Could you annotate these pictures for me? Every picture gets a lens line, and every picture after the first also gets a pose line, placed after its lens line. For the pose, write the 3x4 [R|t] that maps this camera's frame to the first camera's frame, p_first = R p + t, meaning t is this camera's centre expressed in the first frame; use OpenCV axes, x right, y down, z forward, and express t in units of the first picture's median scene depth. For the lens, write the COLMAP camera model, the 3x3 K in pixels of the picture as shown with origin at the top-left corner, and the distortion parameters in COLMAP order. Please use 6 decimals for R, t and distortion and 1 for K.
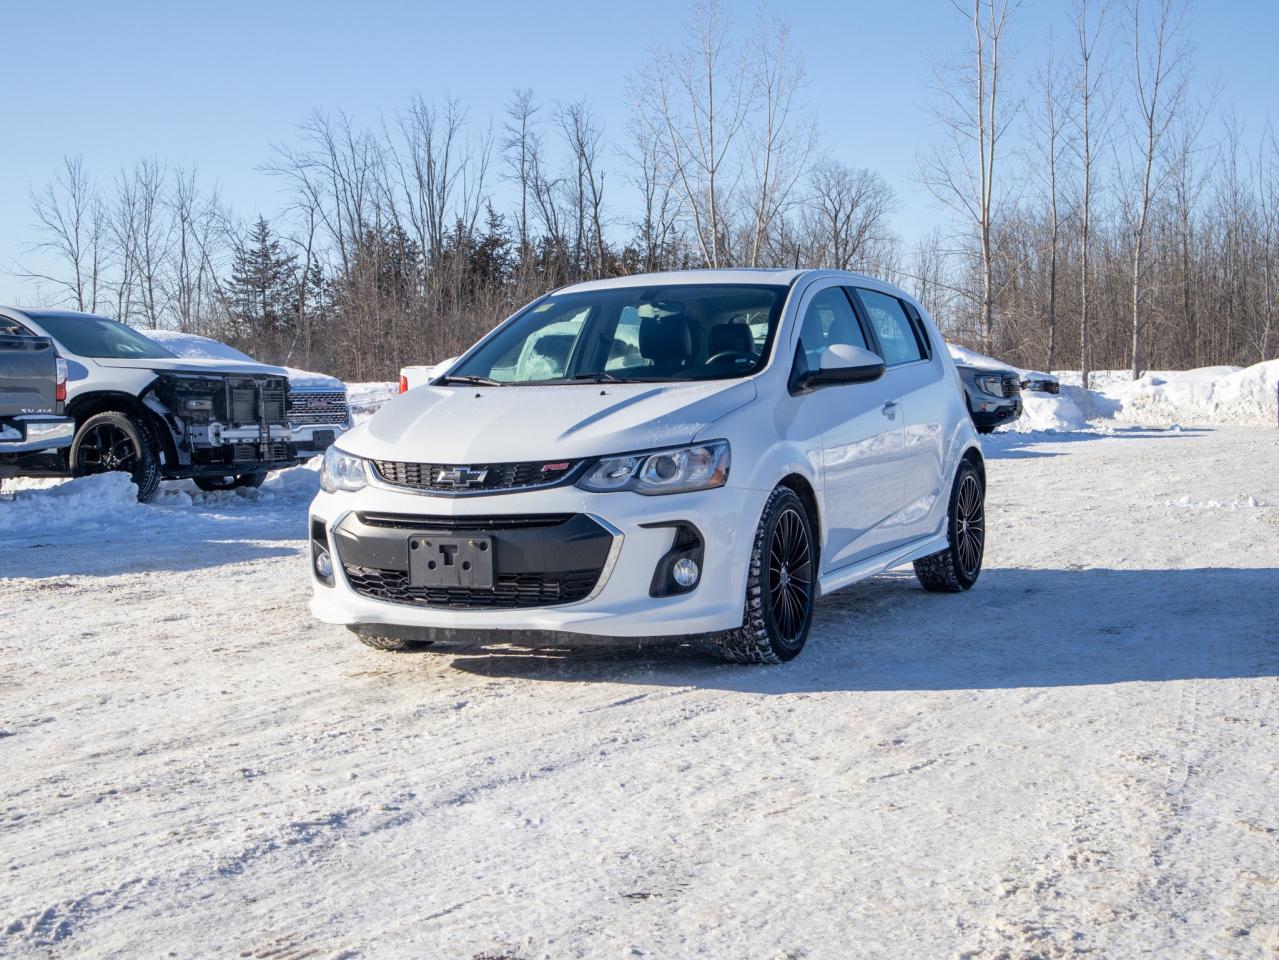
lens RADIAL K [[1916.4, 0, 639.5], [0, 1916.4, 480.0], [0, 0, 1]] dist [0.008415, -0.018566]
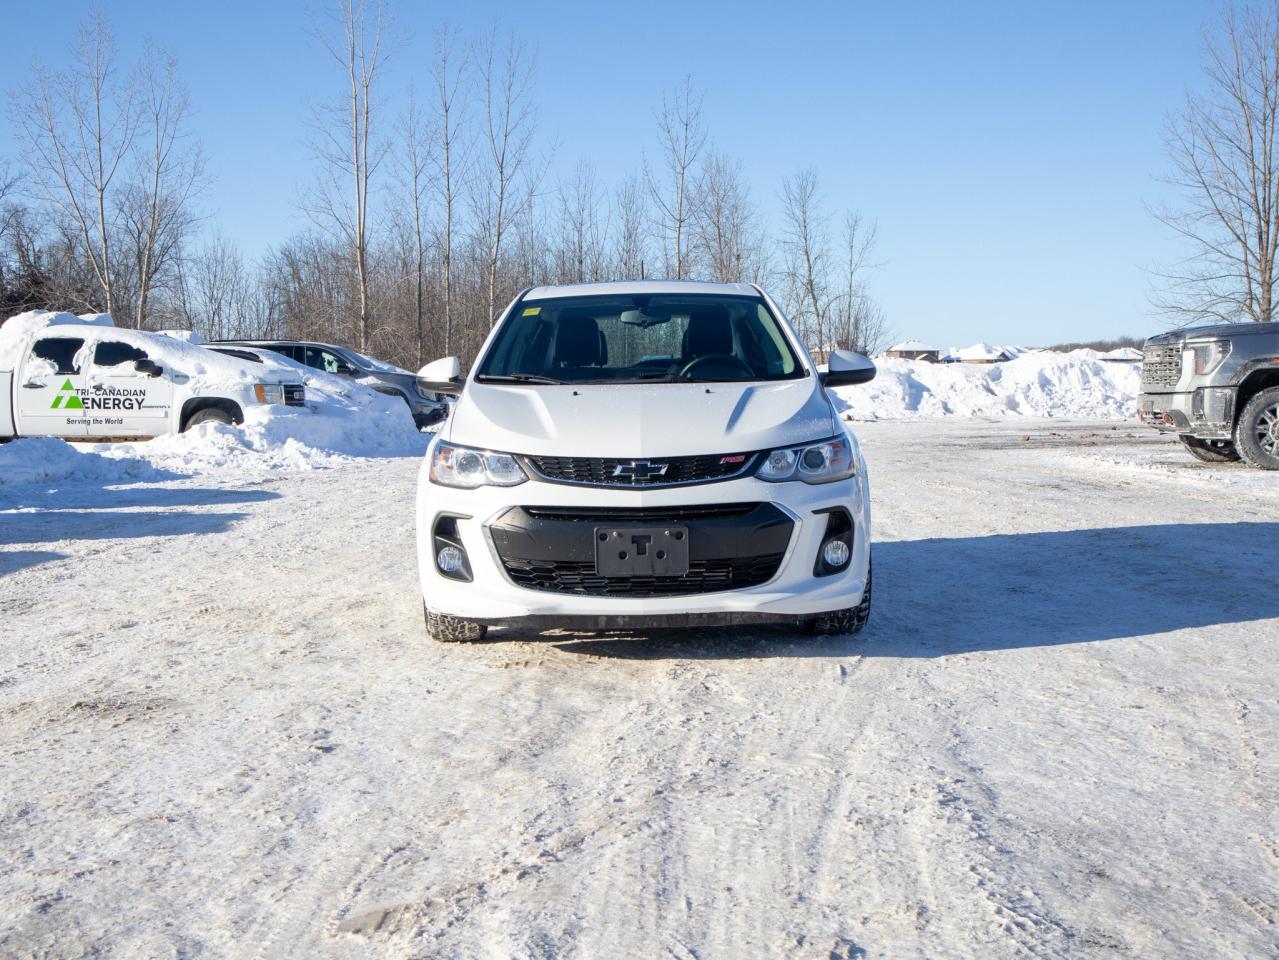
lens RADIAL K [[1676.0, 0, 639.5], [0, 1676.0, 480.0], [0, 0, 1]] dist [-0.016033, 0.017769]
pose [[0.909530, -0.018356, 0.415233, -0.470739], [0.017194, 0.999831, 0.006538, -0.002434], [-0.415282, 0.001193, 0.909692, 0.163221]]
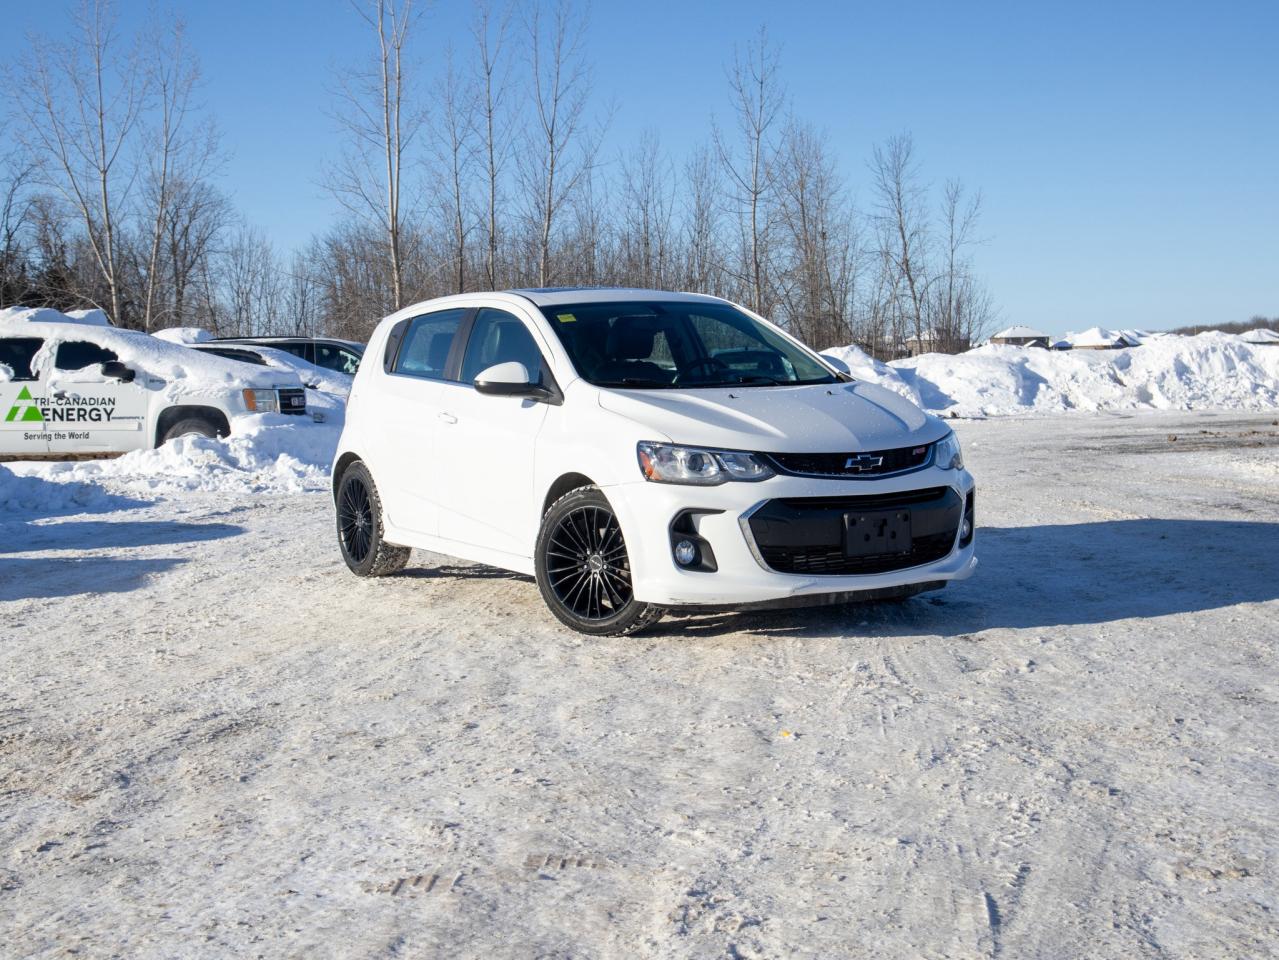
lens RADIAL K [[1781.7, 0, 639.5], [0, 1781.7, 480.0], [0, 0, 1]] dist [0.018906, 0.089387]
pose [[0.927922, -0.031152, 0.371471, -0.288457], [0.031716, 0.999486, 0.004593, -0.024170], [-0.371424, 0.007520, 0.928433, 0.484078]]
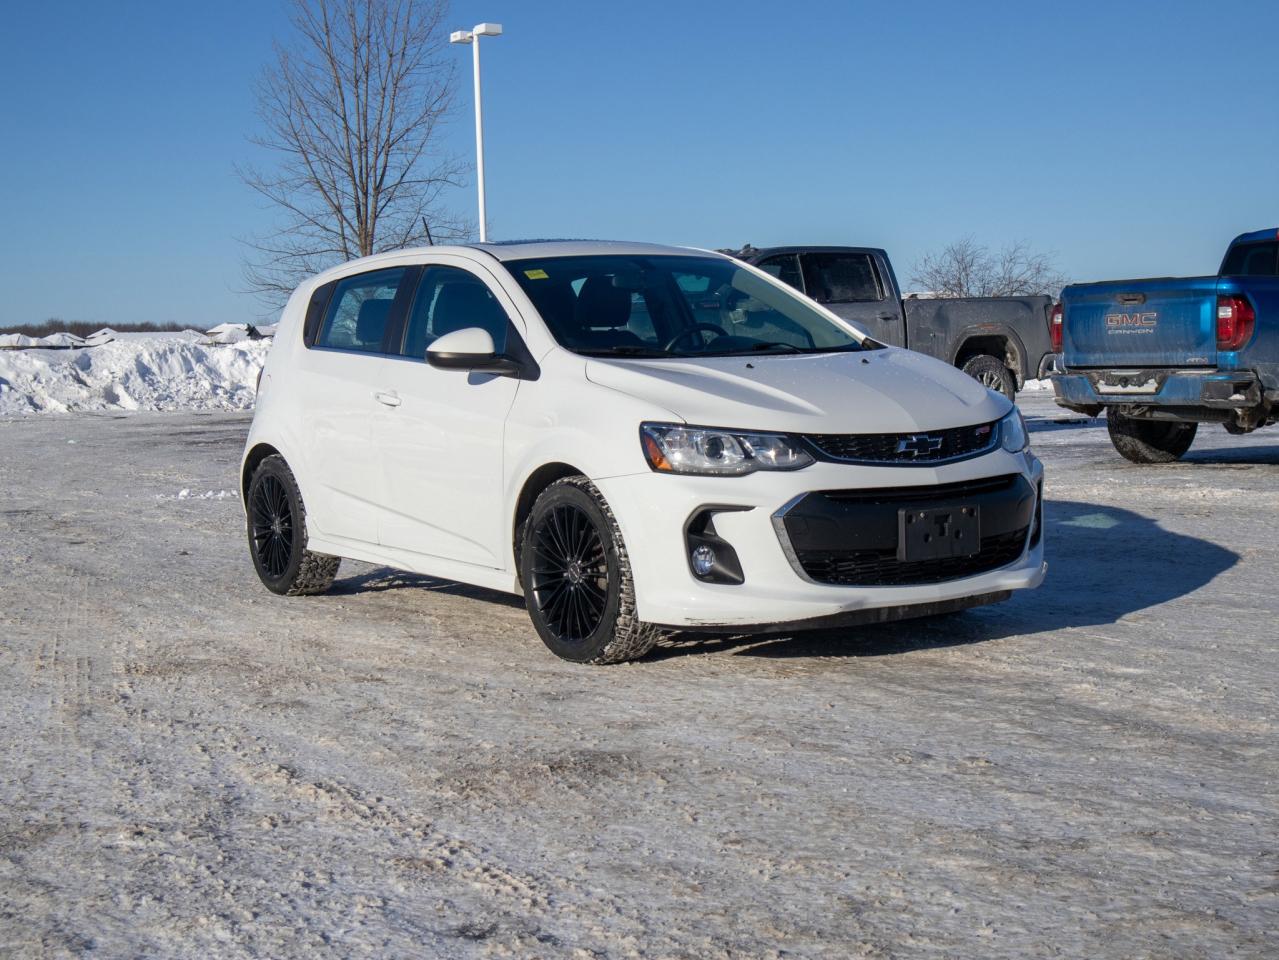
lens RADIAL K [[1956.9, 0, 639.5], [0, 1956.9, 480.0], [0, 0, 1]] dist [0.007486, 0.036516]
pose [[0.507277, -0.052001, 0.860213, -1.005835], [0.058558, 0.997951, 0.025795, -0.018027], [-0.859791, 0.037288, 0.509282, 0.614227]]
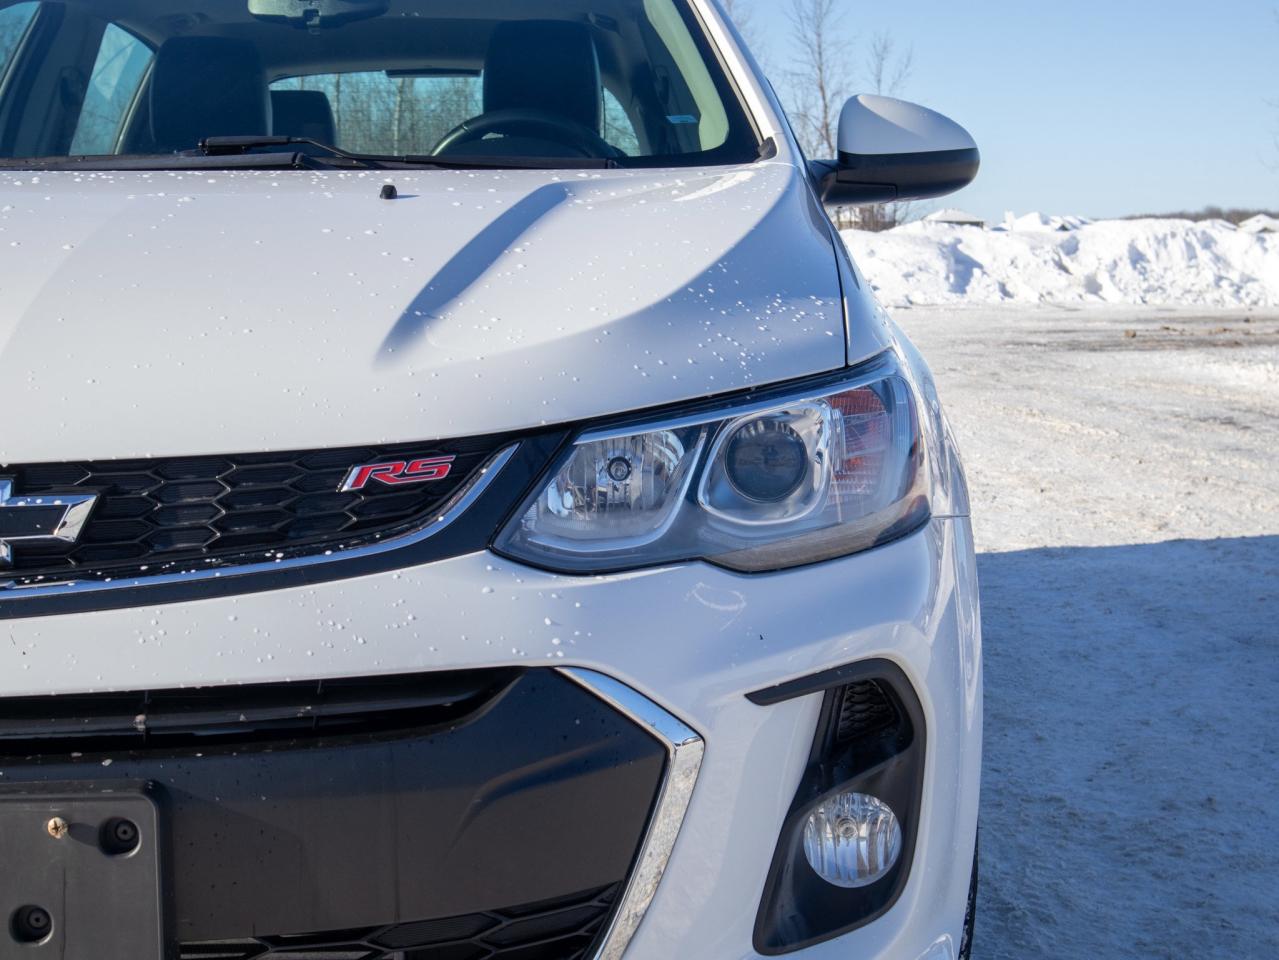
lens RADIAL K [[1956.9, 0, 639.5], [0, 1956.9, 480.0], [0, 0, 1]] dist [0.007486, 0.036516]
pose [[0.906602, -0.032411, 0.420740, -0.117918], [0.007456, 0.998121, 0.060821, -0.020334], [-0.421921, -0.052004, 0.905140, 0.745289]]
